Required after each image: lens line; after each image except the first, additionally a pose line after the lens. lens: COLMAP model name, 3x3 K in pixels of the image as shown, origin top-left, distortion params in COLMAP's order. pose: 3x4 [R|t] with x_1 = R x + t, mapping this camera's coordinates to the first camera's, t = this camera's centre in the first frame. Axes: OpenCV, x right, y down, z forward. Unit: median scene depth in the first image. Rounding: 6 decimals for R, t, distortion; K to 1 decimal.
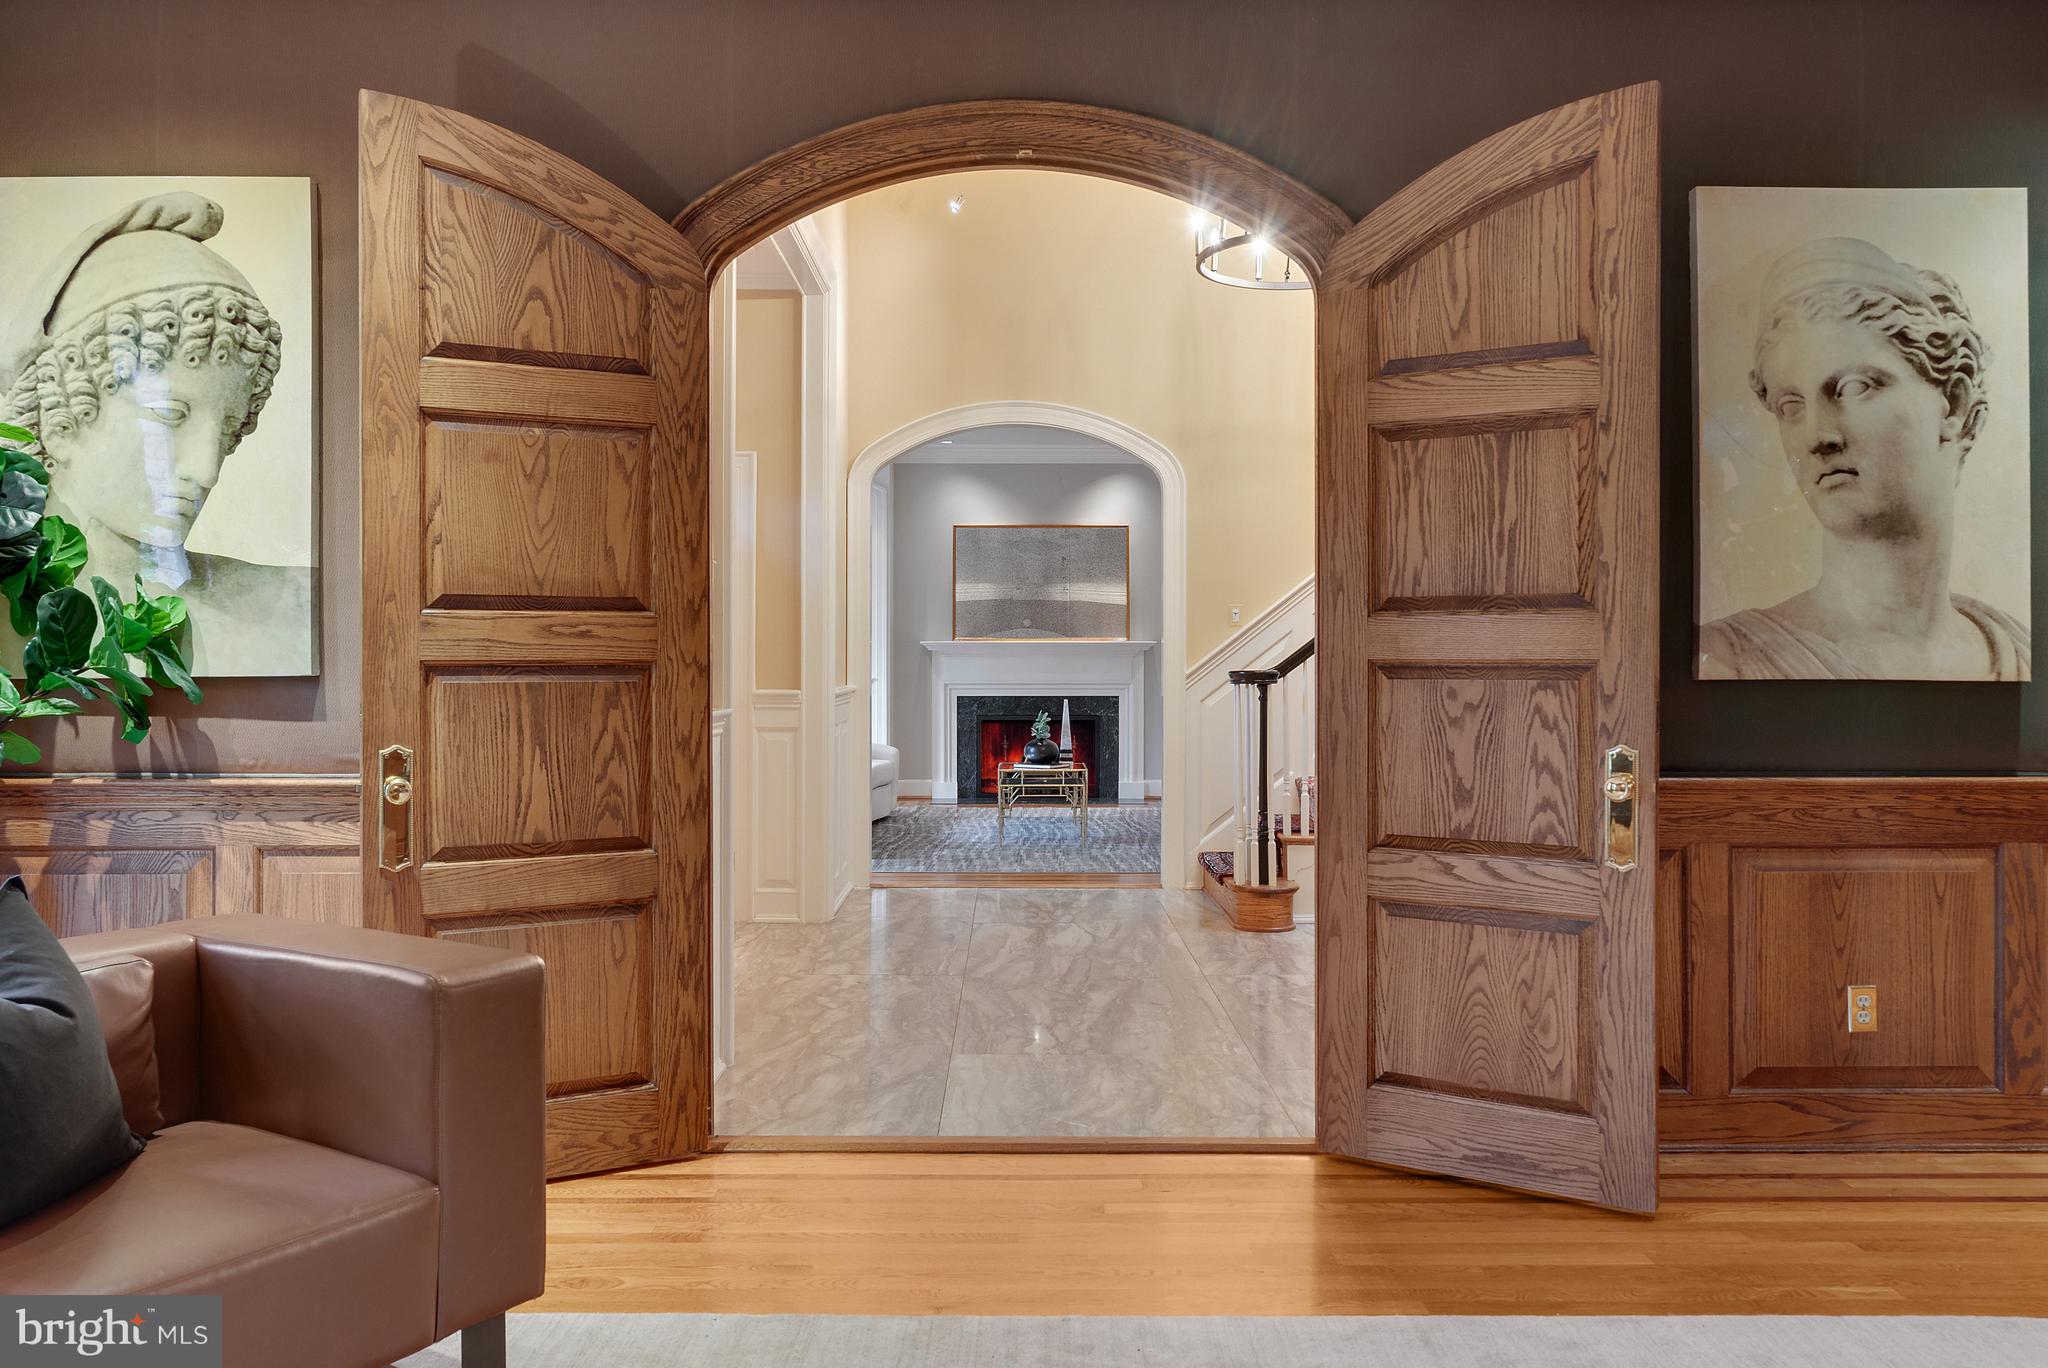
lens RADIAL K [[1532.4, 0, 1023.9], [0, 1532.4, 678.6], [0, 0, 1]] dist [-0.000480, 0.000011]
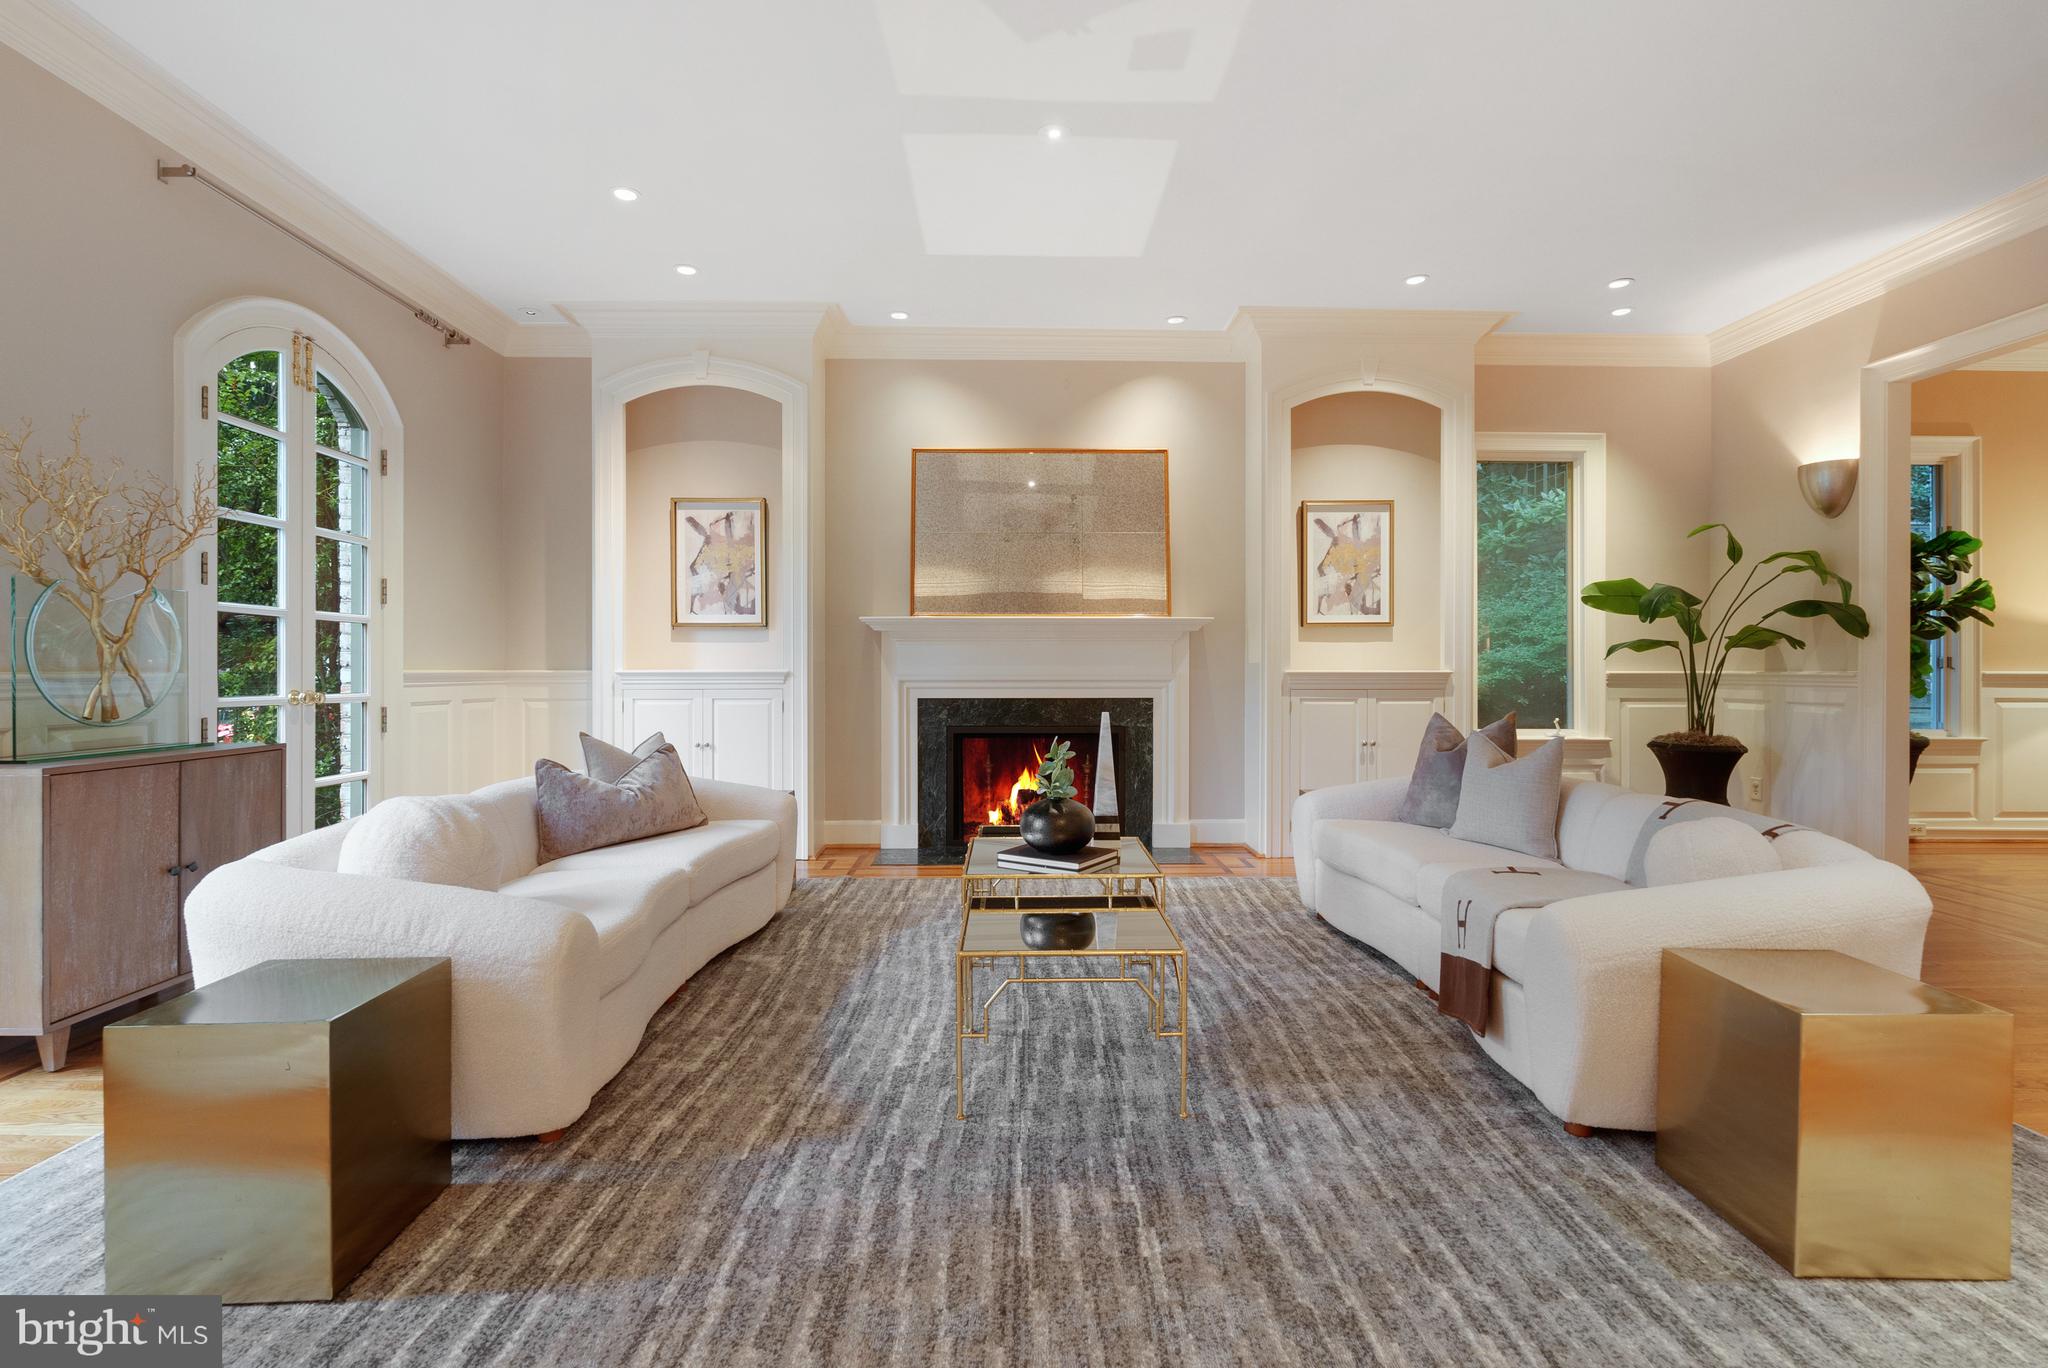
lens RADIAL K [[988.8, 0, 1025.9], [0, 988.8, 680.1], [0, 0, 1]] dist [-0.005505, 0.001429]
pose [[0.999907, 0.000615, 0.013634, -0.001488], [-0.000611, 1.000000, -0.000226, 0.003135], [-0.013634, 0.000217, 0.999907, 0.556264]]
